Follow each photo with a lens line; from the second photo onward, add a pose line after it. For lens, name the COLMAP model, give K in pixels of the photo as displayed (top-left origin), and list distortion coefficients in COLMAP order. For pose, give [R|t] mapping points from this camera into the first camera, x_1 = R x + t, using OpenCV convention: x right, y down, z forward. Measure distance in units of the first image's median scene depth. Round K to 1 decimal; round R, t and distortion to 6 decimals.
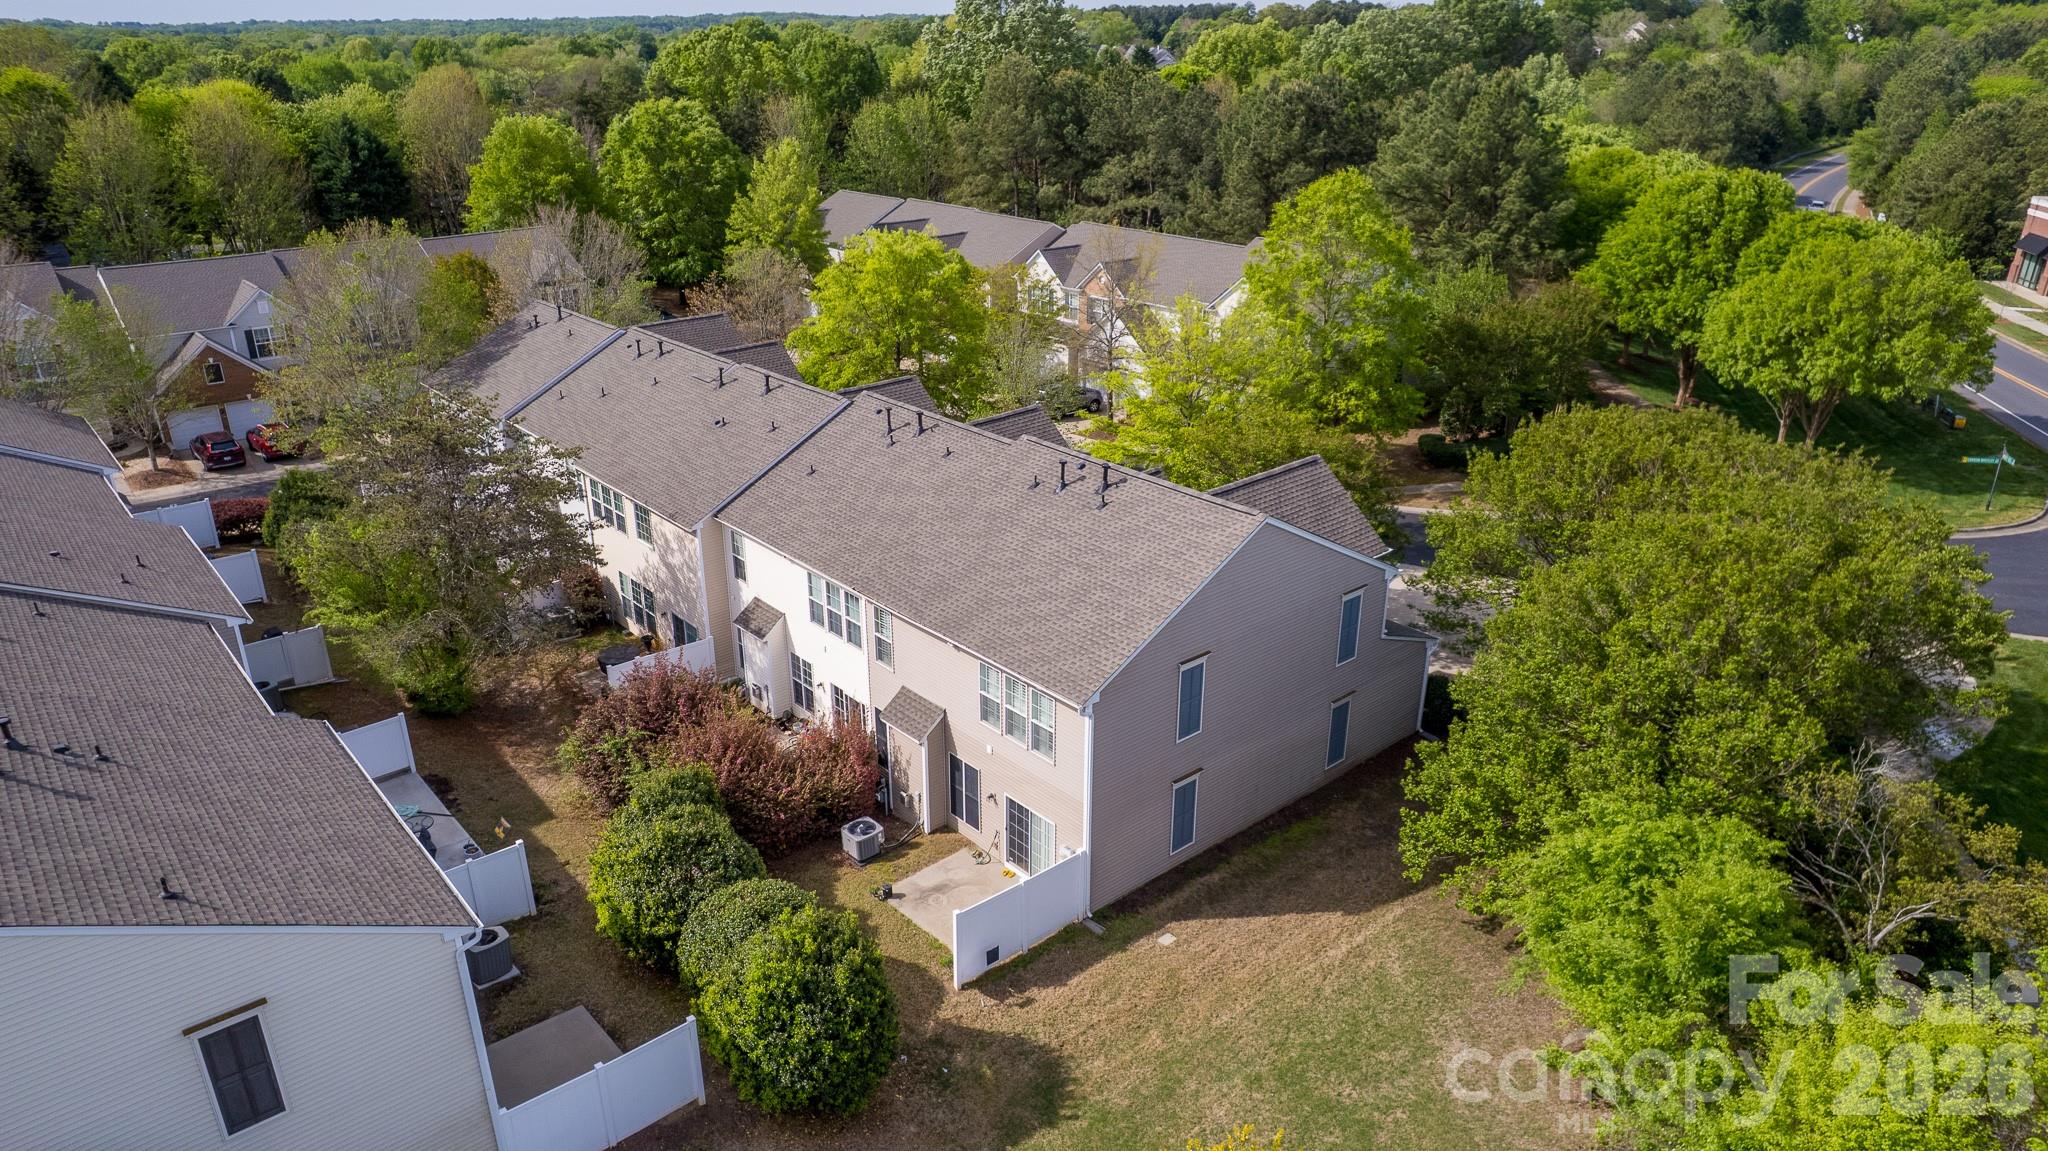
lens RADIAL K [[1337.8, 0, 1024.0], [0, 1337.8, 575.5], [0, 0, 1]] dist [-0.037518, 0.001945]
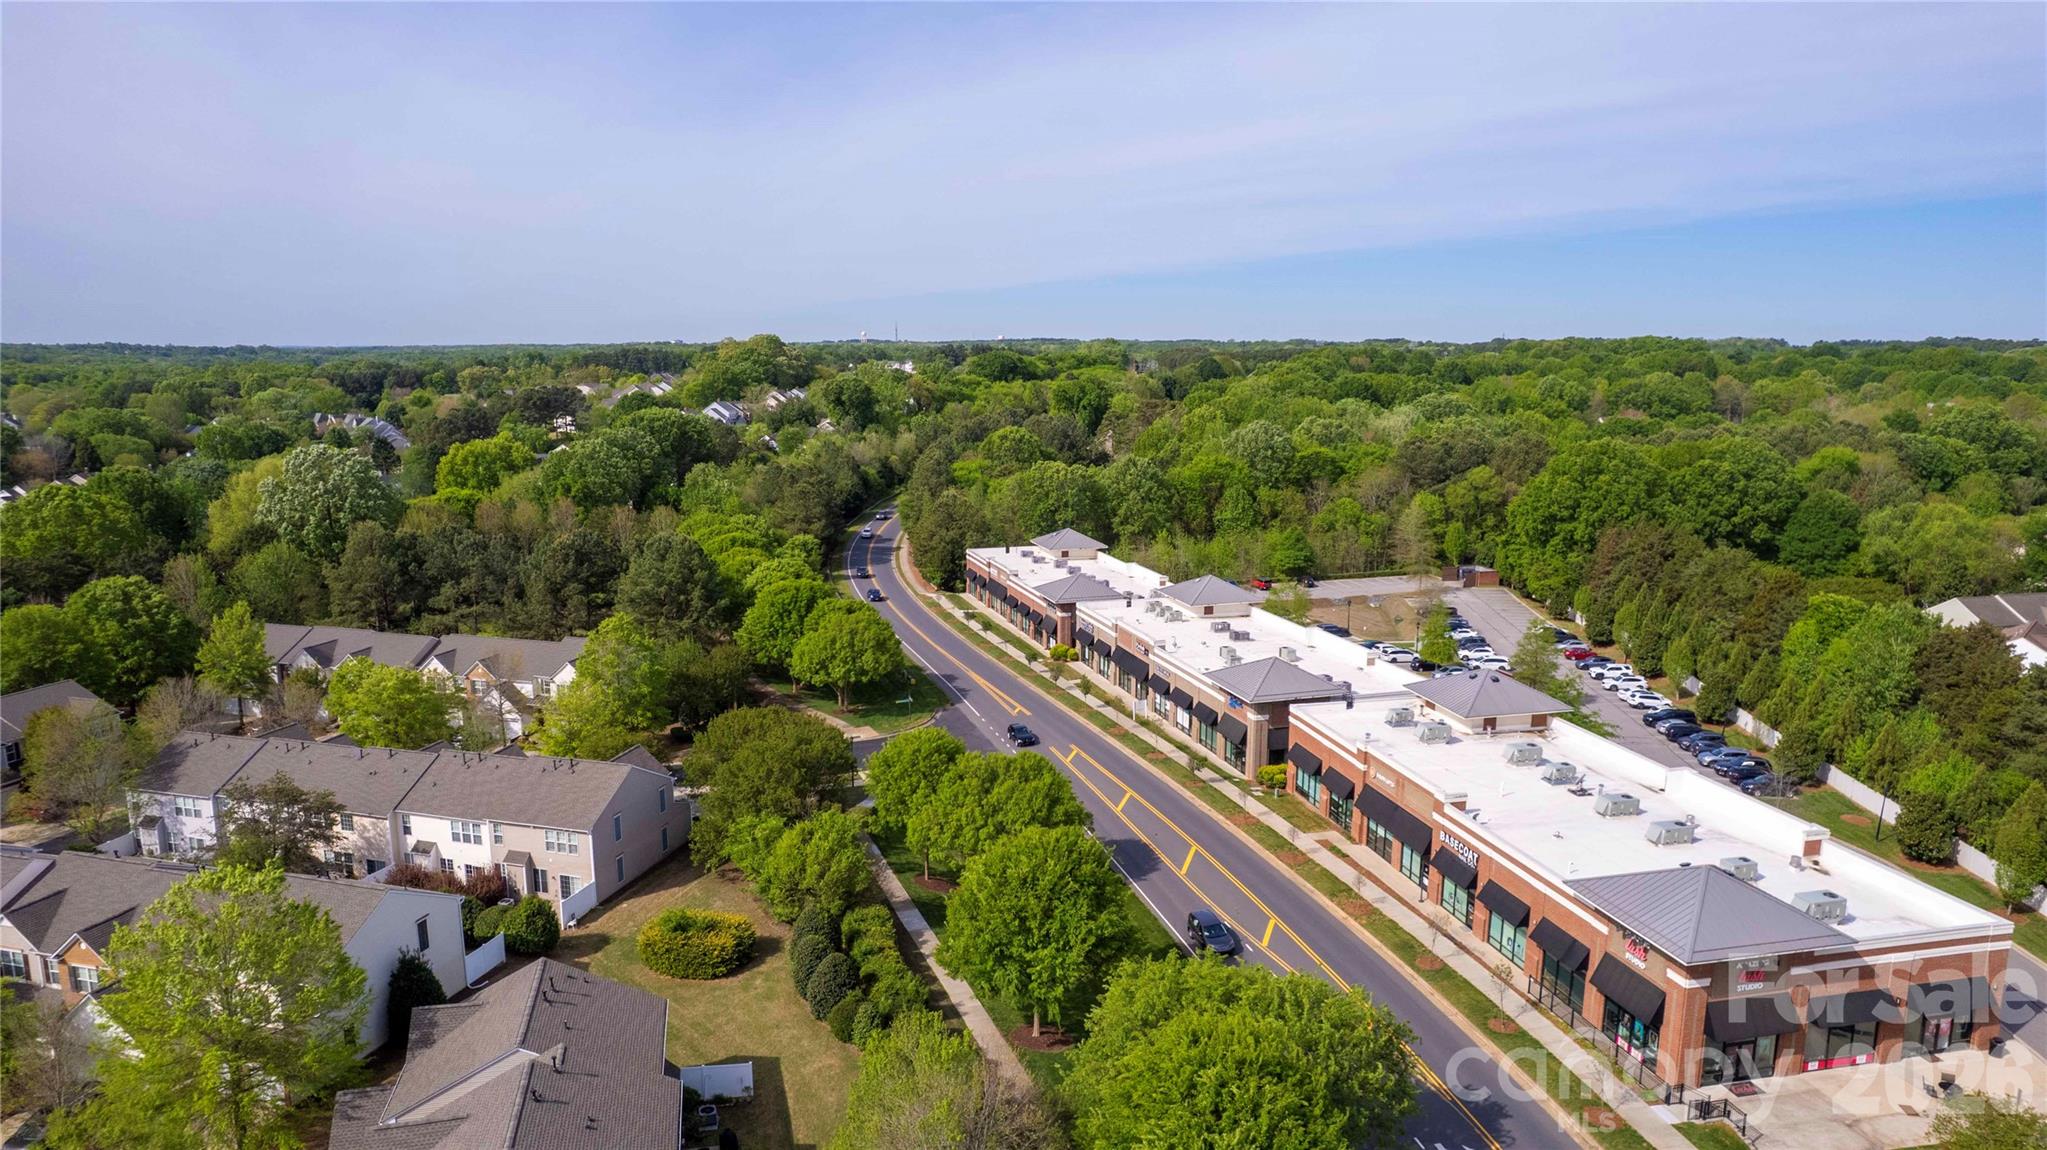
lens RADIAL K [[1337.2, 0, 1023.5], [0, 1337.2, 575.0], [0, 0, 1]] dist [-0.037518, 0.001945]
pose [[0.838187, -0.097919, 0.536521, -0.352982], [0.210344, 0.965681, -0.152368, 0.100697], [-0.503188, 0.240567, 0.830018, -1.117065]]
